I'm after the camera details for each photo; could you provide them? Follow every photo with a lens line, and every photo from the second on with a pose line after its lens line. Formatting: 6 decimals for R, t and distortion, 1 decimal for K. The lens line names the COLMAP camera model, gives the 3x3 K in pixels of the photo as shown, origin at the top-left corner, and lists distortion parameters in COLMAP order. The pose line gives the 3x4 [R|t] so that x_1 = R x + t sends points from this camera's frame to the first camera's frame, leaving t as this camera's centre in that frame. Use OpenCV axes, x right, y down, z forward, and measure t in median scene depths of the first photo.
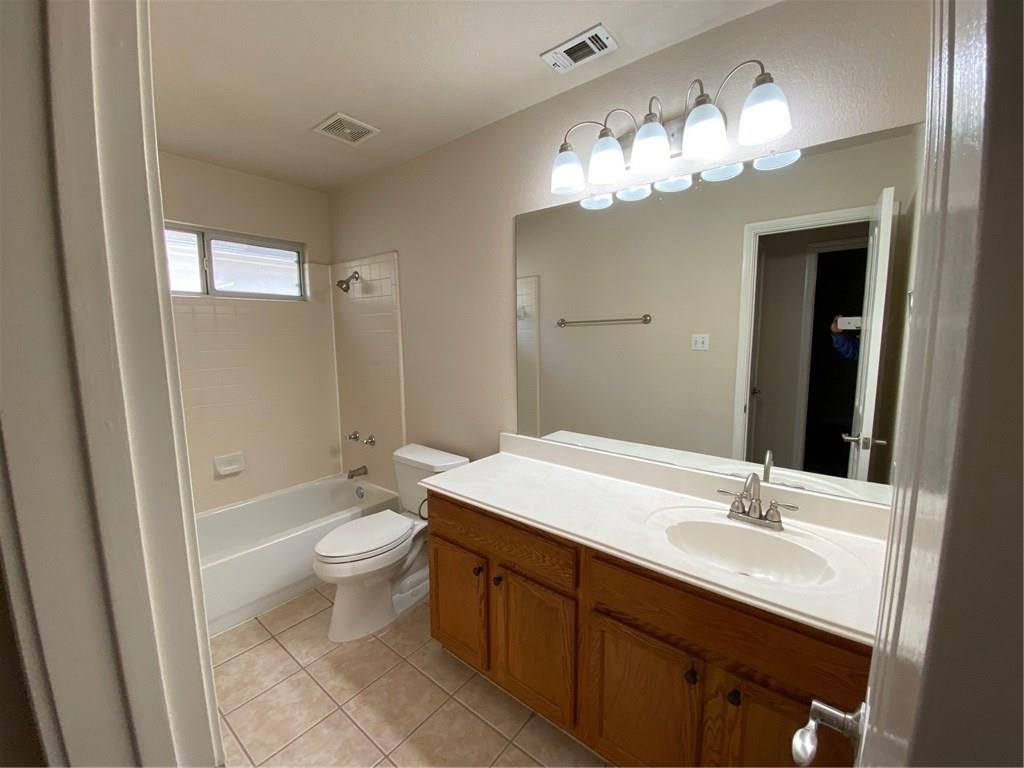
lens RADIAL K [[415.7, 0, 515.3], [0, 415.7, 383.4], [0, 0, 1]] dist [0.030991, -0.023706]
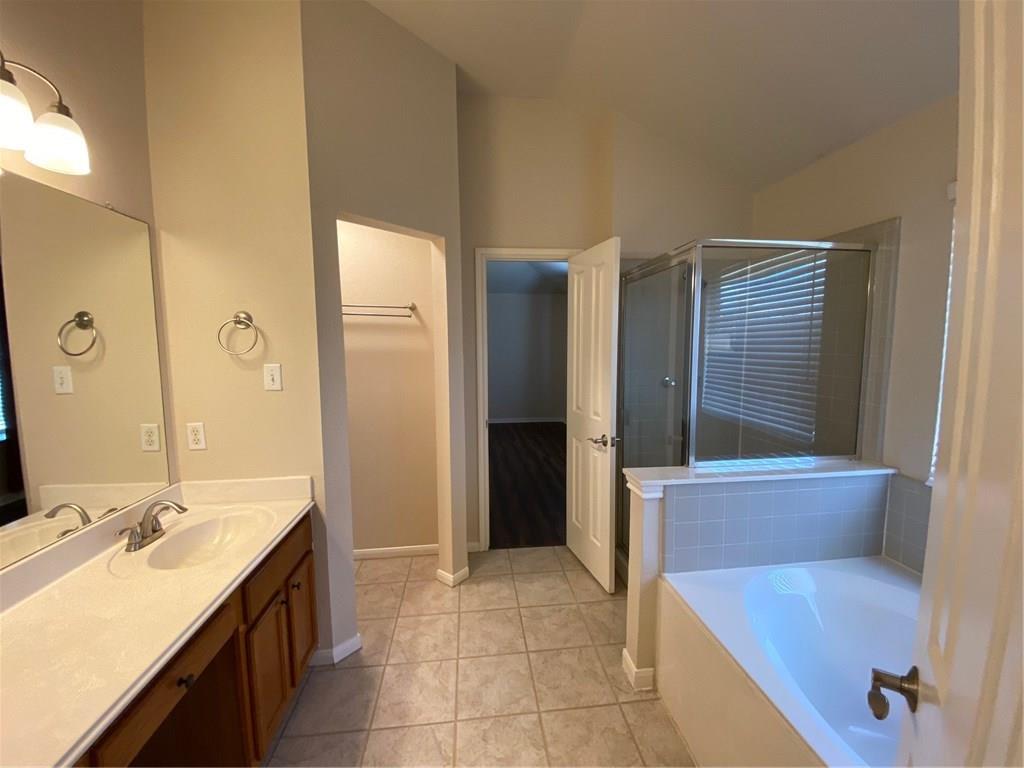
lens RADIAL K [[415.7, 0, 515.3], [0, 415.7, 383.4], [0, 0, 1]] dist [0.030991, -0.023706]
pose [[-0.704568, -0.050781, 0.707817, -0.819522], [0.093241, 0.982164, 0.163277, -0.147490], [-0.703484, 0.181037, -0.687267, 0.975562]]
